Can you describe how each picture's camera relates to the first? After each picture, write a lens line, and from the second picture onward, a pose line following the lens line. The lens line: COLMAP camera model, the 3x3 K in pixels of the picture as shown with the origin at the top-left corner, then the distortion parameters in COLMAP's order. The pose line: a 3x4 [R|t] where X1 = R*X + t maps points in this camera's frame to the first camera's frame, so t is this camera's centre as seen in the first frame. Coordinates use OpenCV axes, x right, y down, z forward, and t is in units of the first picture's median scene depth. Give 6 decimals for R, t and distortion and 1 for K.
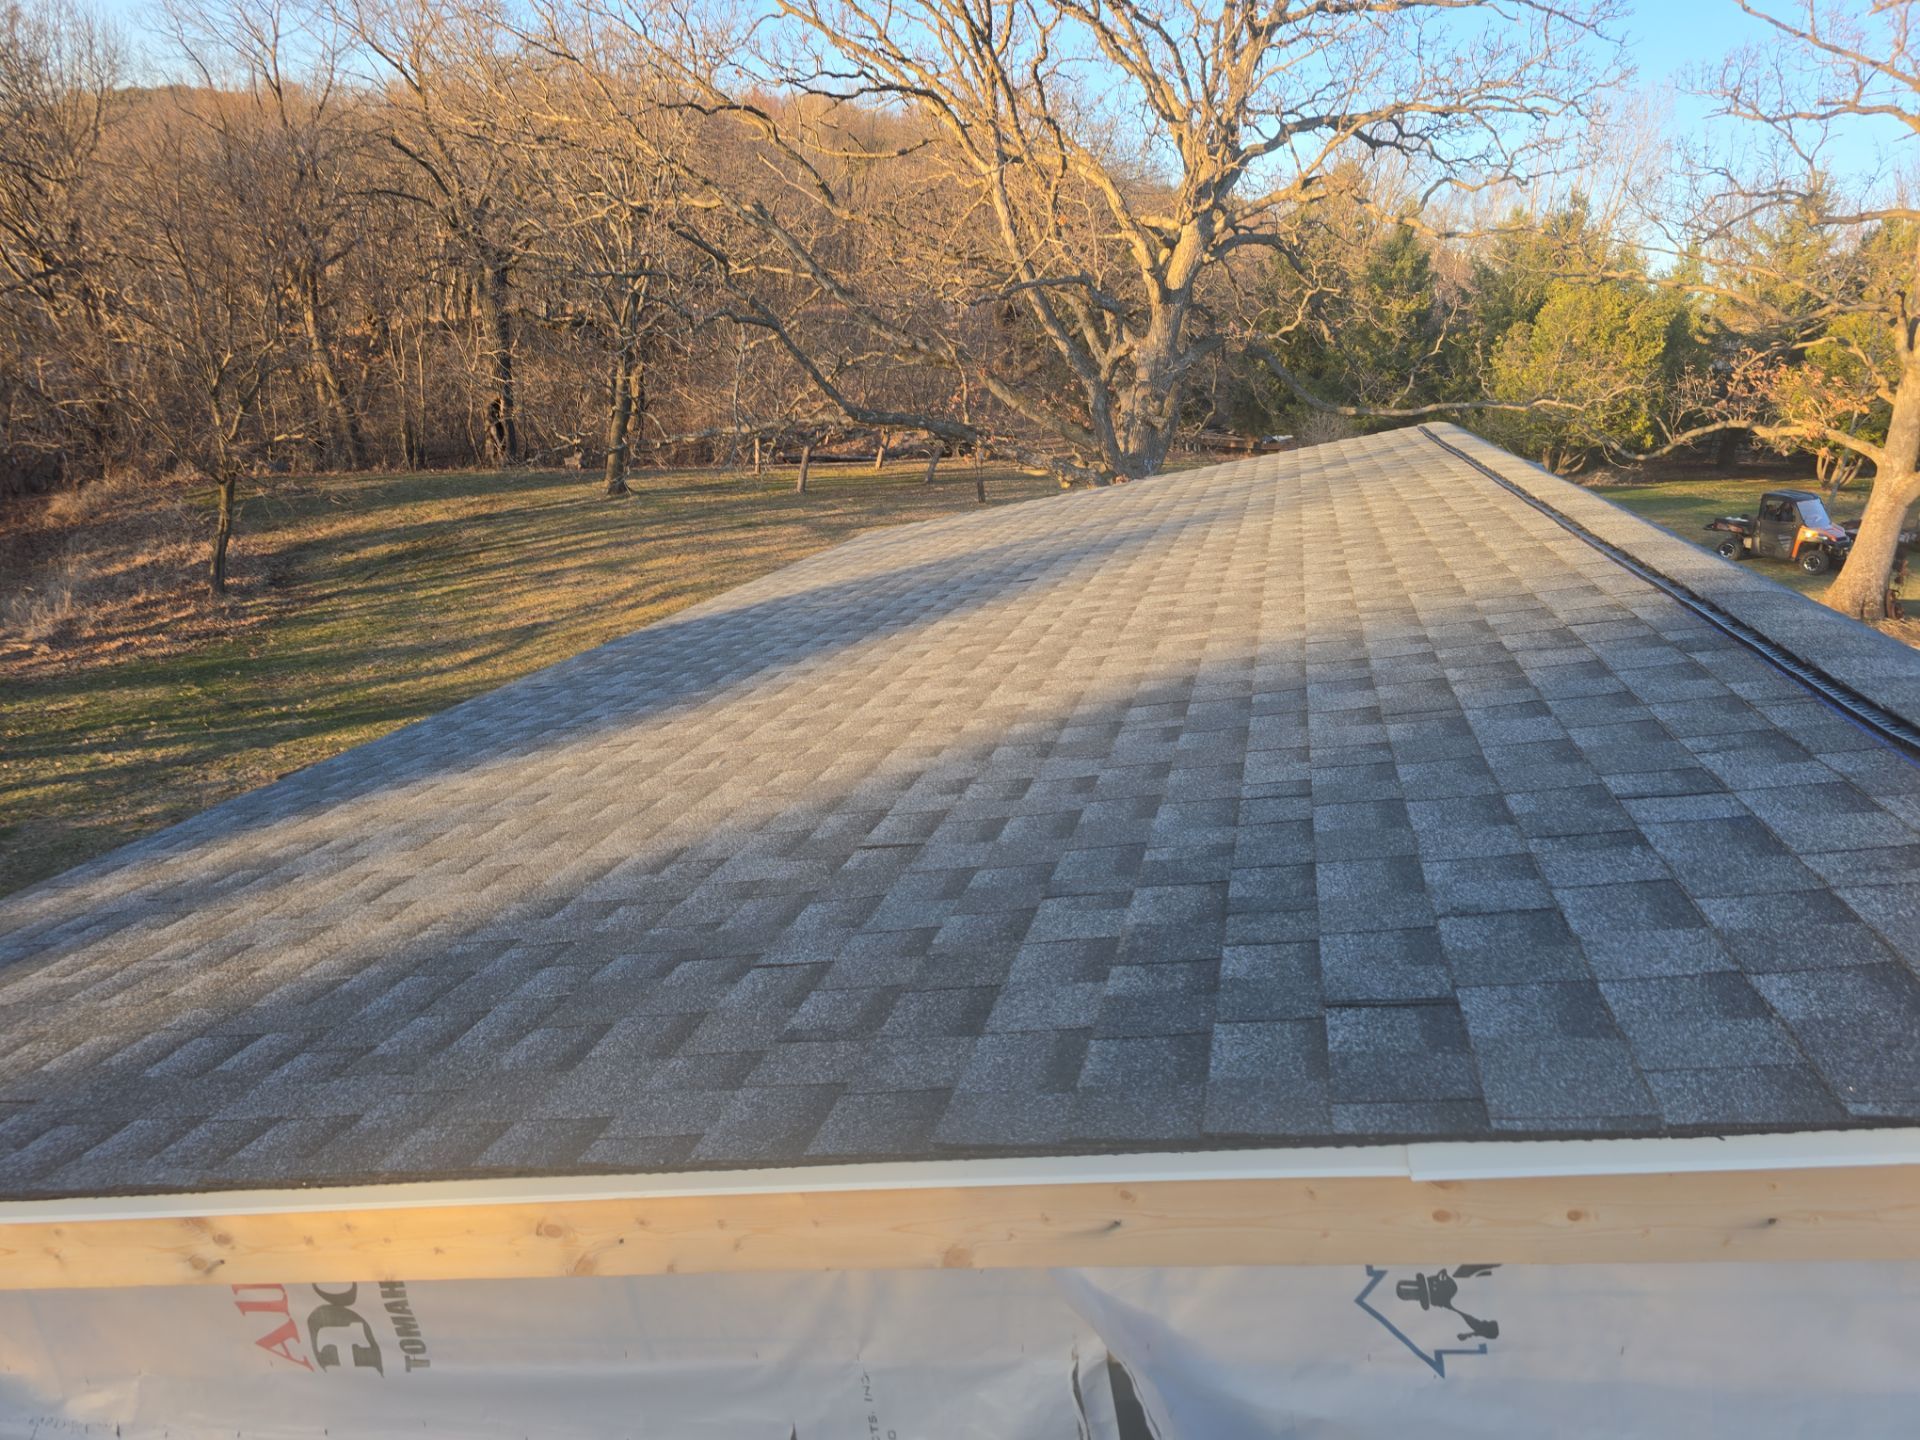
lens RADIAL K [[1236.4, 0, 960.0], [0, 1236.4, 720.0], [0, 0, 1]] dist [0.048407, -0.000844]
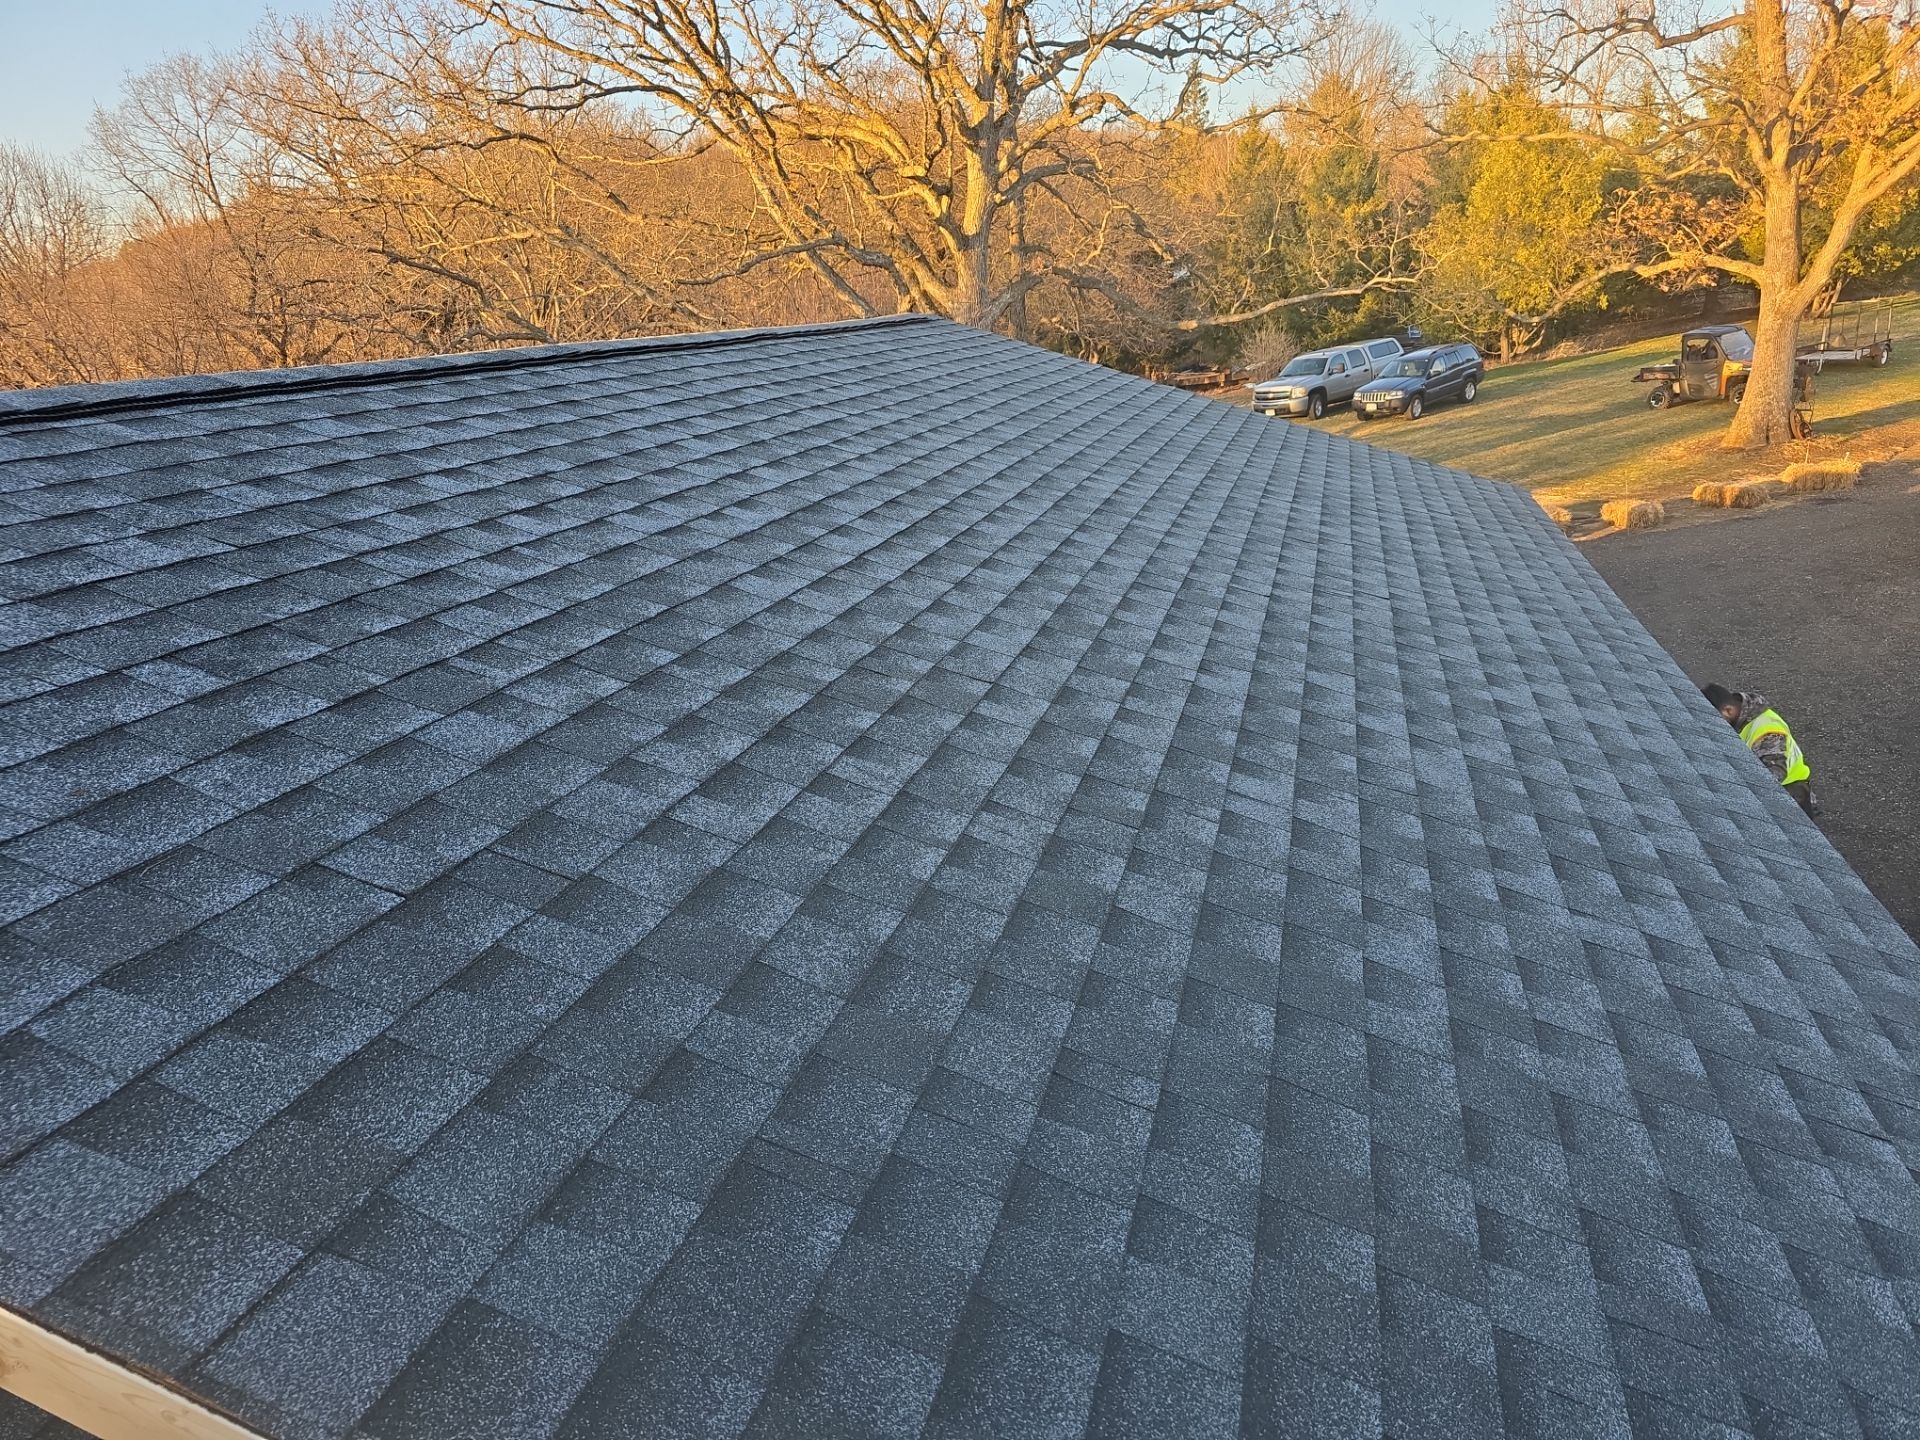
lens RADIAL K [[1236.4, 0, 960.0], [0, 1236.4, 720.0], [0, 0, 1]] dist [0.048407, -0.000844]
pose [[0.985011, -0.148825, -0.087203, 0.160228], [0.149290, 0.988793, -0.001191, 0.036541], [0.086403, -0.011845, 0.996190, -0.011874]]
